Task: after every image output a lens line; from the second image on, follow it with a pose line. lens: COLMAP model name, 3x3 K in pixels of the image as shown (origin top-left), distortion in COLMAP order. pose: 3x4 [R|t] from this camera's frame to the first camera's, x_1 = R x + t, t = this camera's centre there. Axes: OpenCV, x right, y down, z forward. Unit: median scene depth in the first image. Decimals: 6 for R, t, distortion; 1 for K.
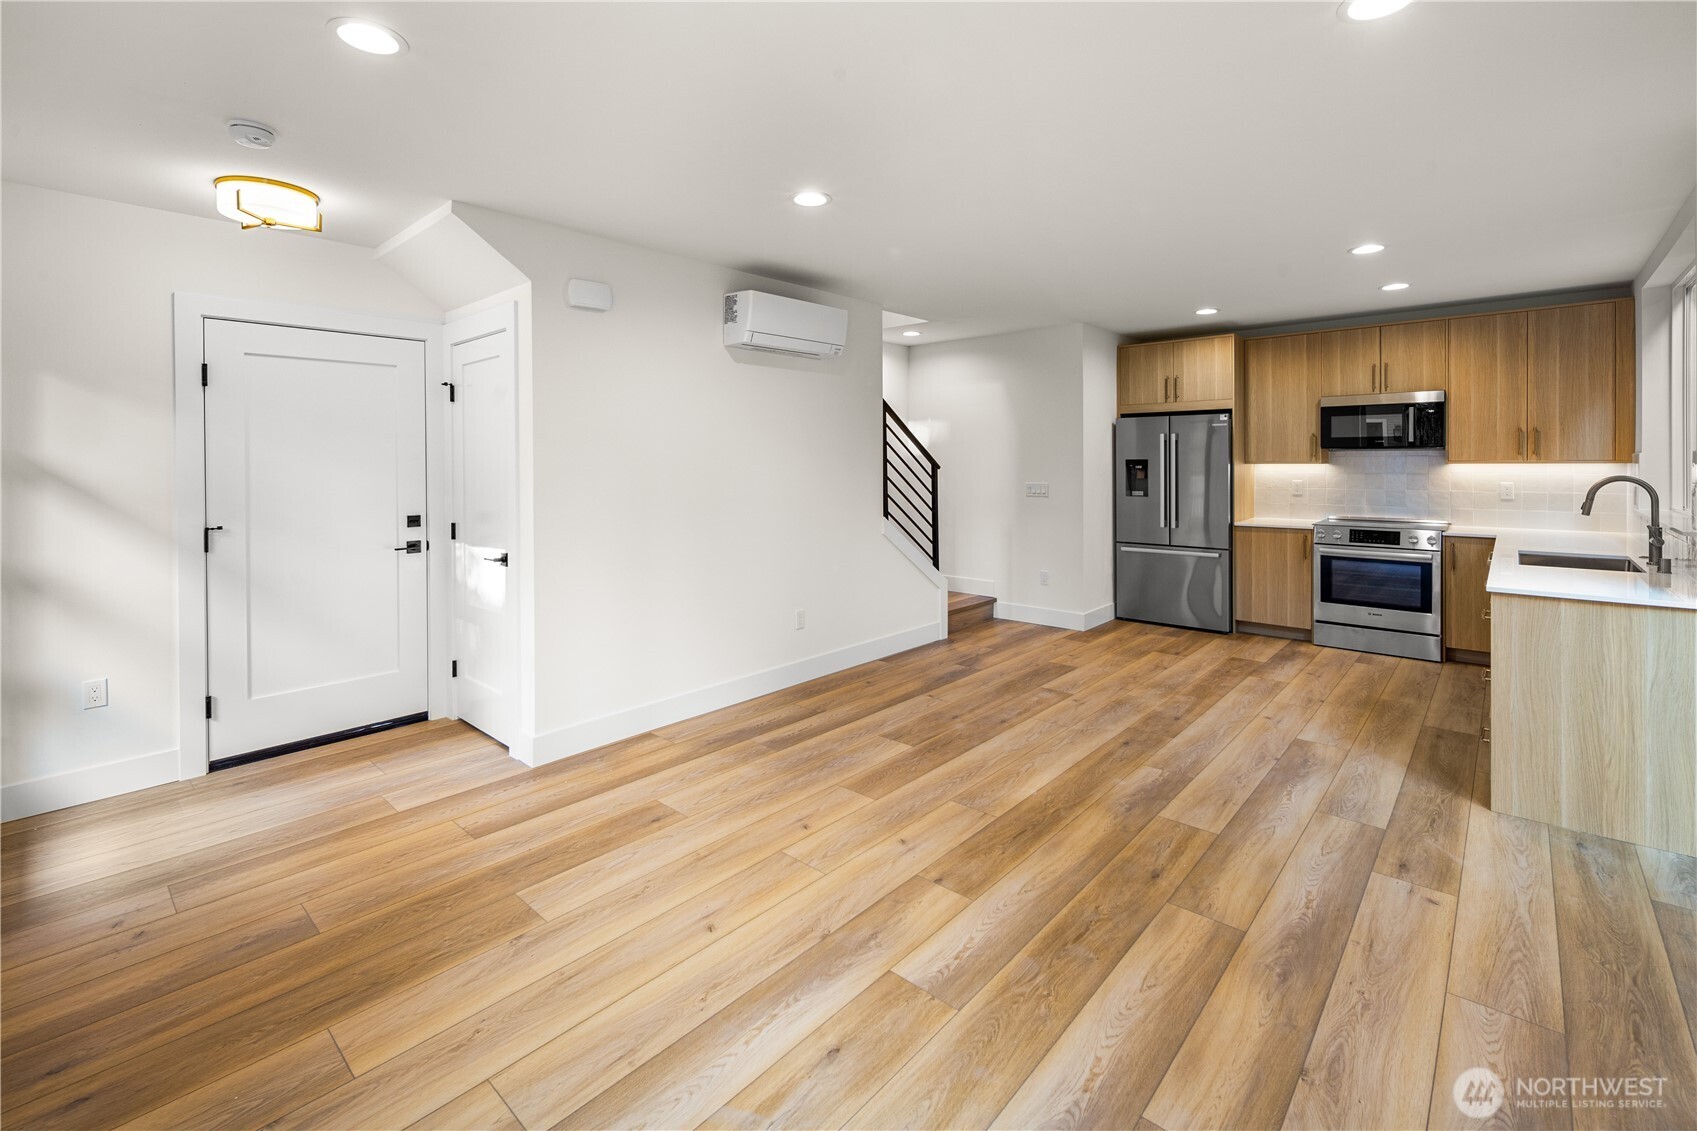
lens RADIAL K [[737.3, 0, 855.7], [0, 737.3, 466.8], [0, 0, 1]] dist [0.004113, -0.002824]
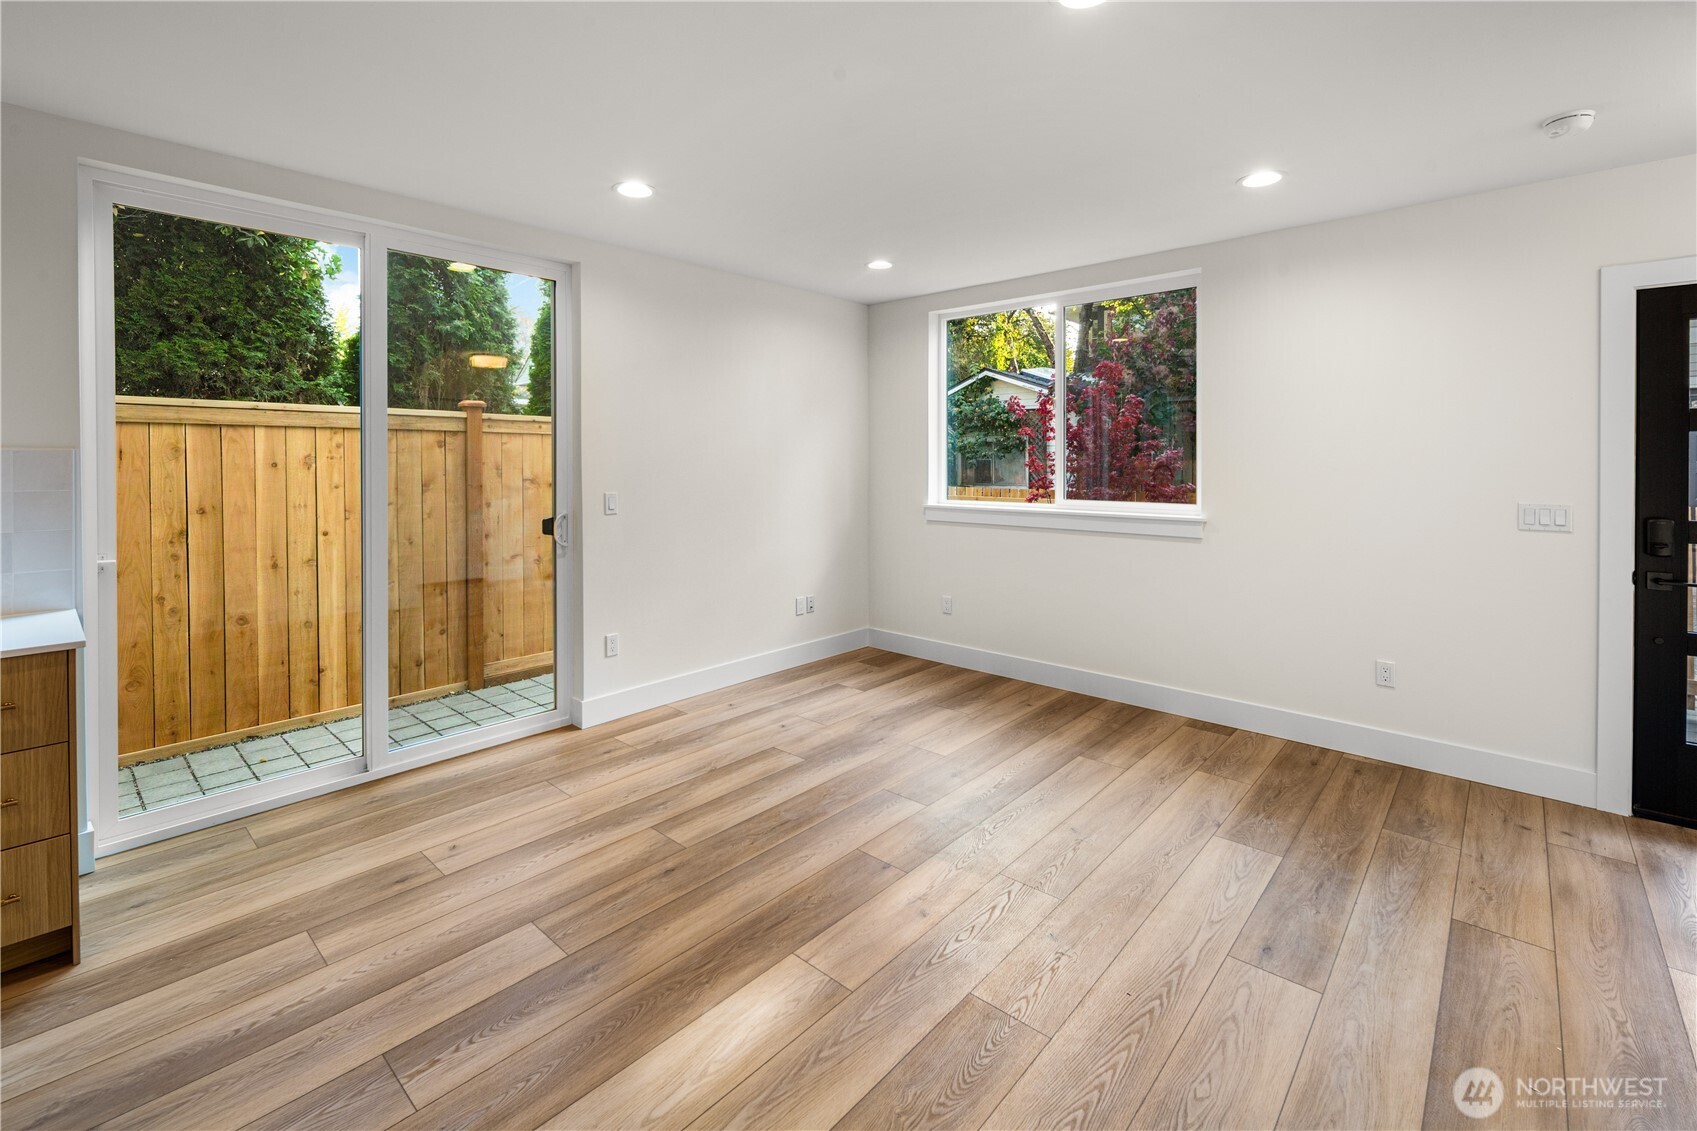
lens RADIAL K [[737.3, 0, 855.1], [0, 737.3, 464.2], [0, 0, 1]] dist [0.004113, -0.002824]
pose [[-0.999971, 0.007679, 0.000149, 0.115989], [0.007680, 0.999892, 0.012554, -0.007367], [-0.000053, 0.012554, -0.999921, 1.550962]]
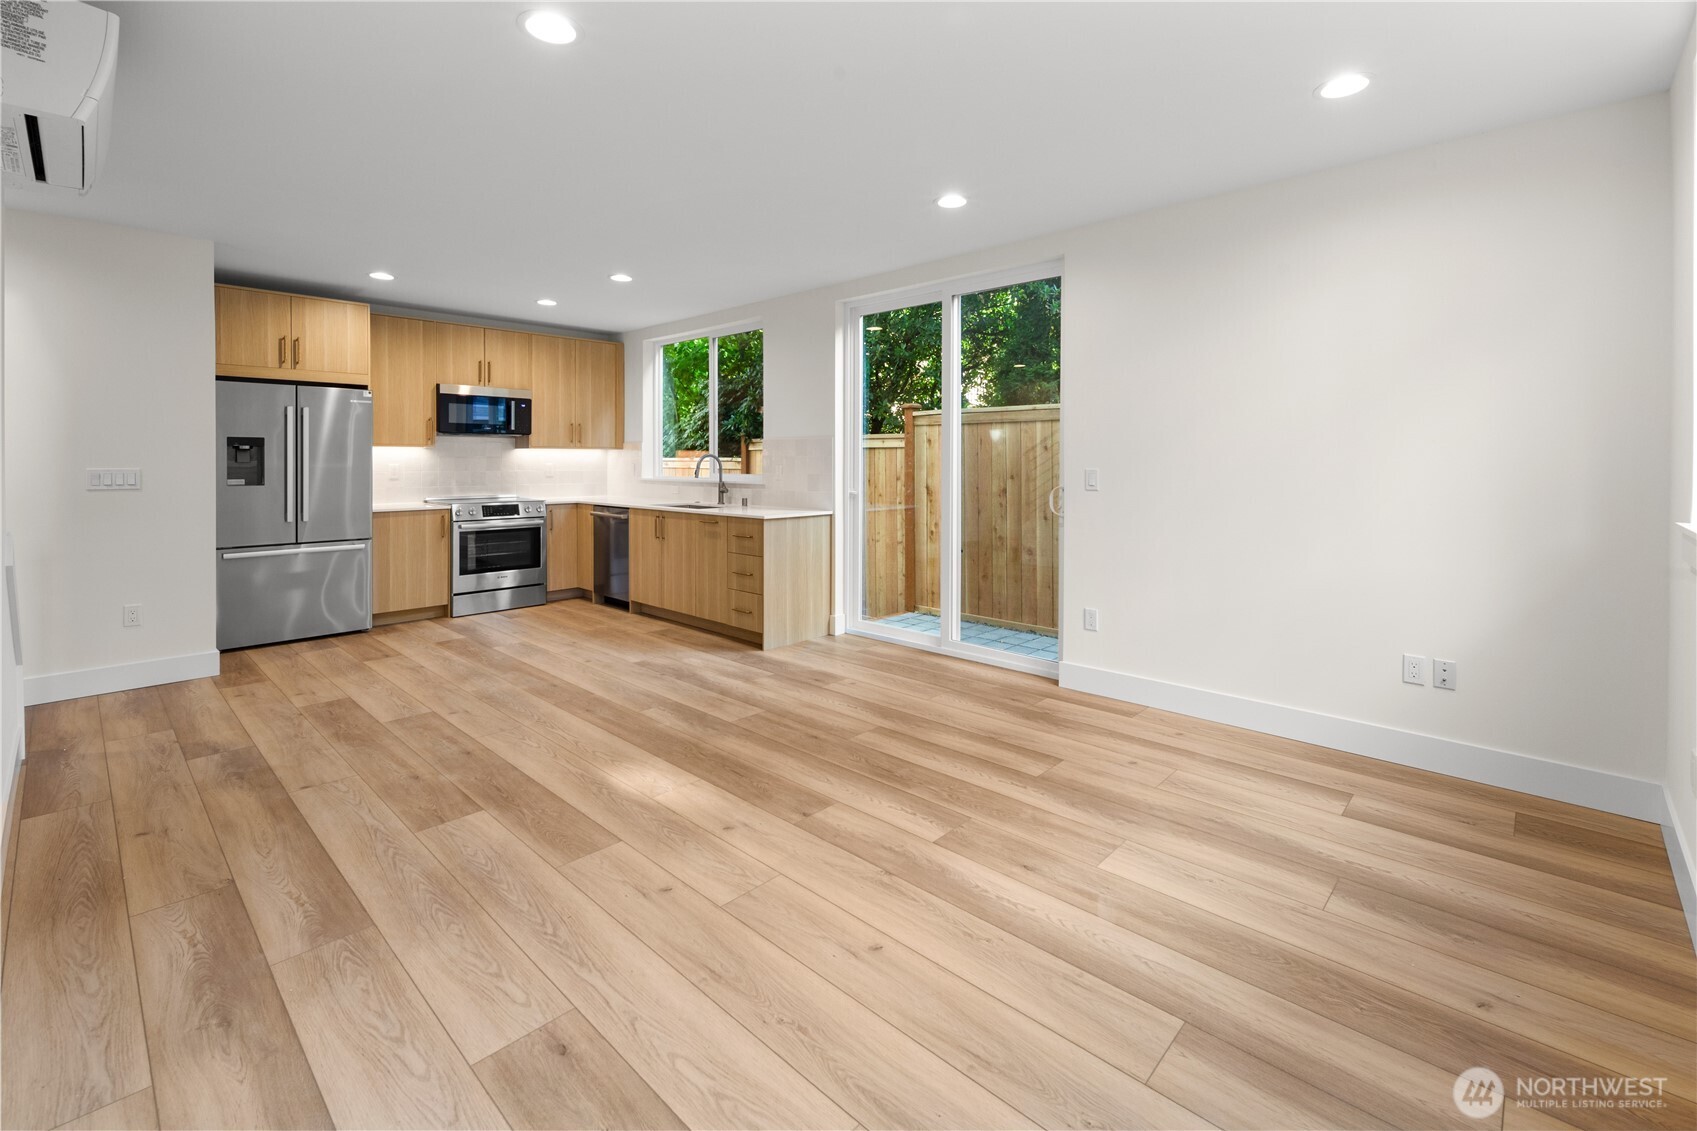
lens RADIAL K [[737.3, 0, 851.9], [0, 737.3, 466.9], [0, 0, 1]] dist [0.004113, -0.002824]
pose [[0.025222, -0.003193, 0.999677, -0.731289], [0.004798, 0.999984, 0.003073, 0.043110], [-0.999670, 0.004719, 0.025237, 0.696232]]
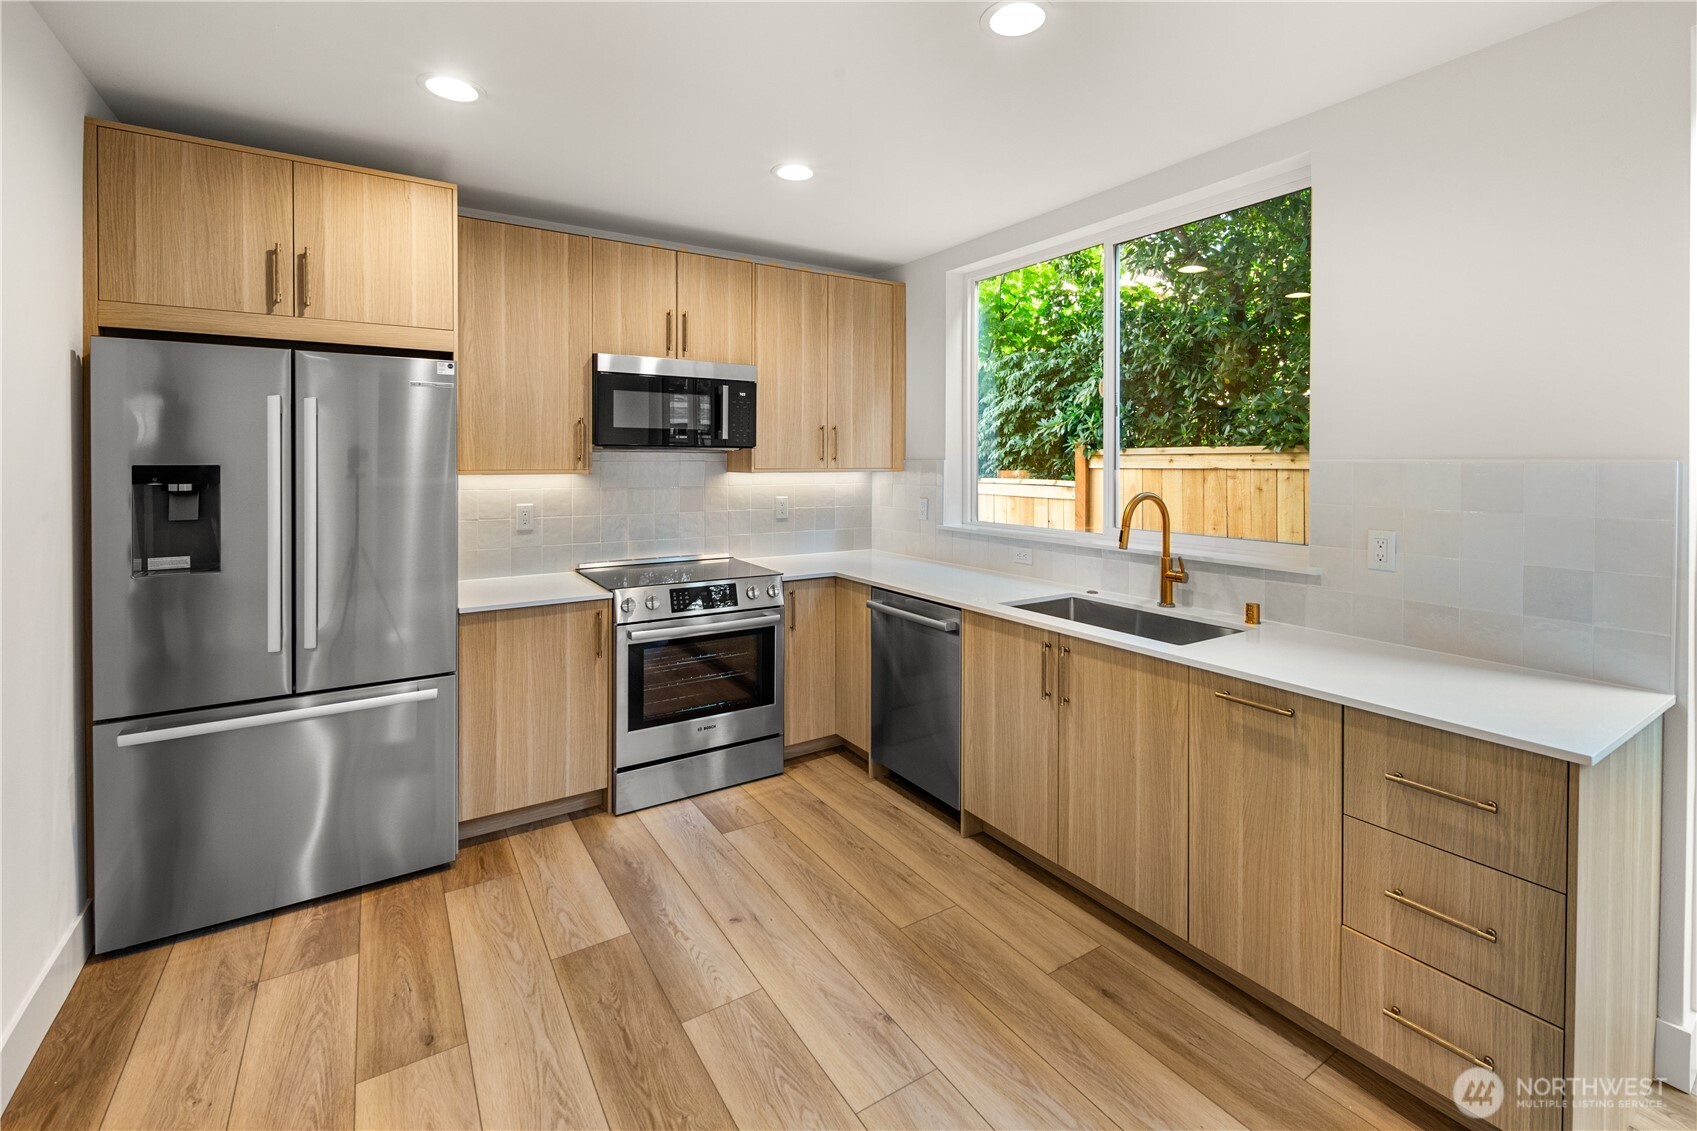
lens RADIAL K [[737.3, 0, 851.3], [0, 737.3, 466.0], [0, 0, 1]] dist [0.004113, -0.002824]
pose [[0.266044, -0.000533, 0.963961, 0.268881], [0.002542, 0.999997, -0.000149, -0.016872], [-0.963958, 0.002490, 0.266044, 1.207152]]
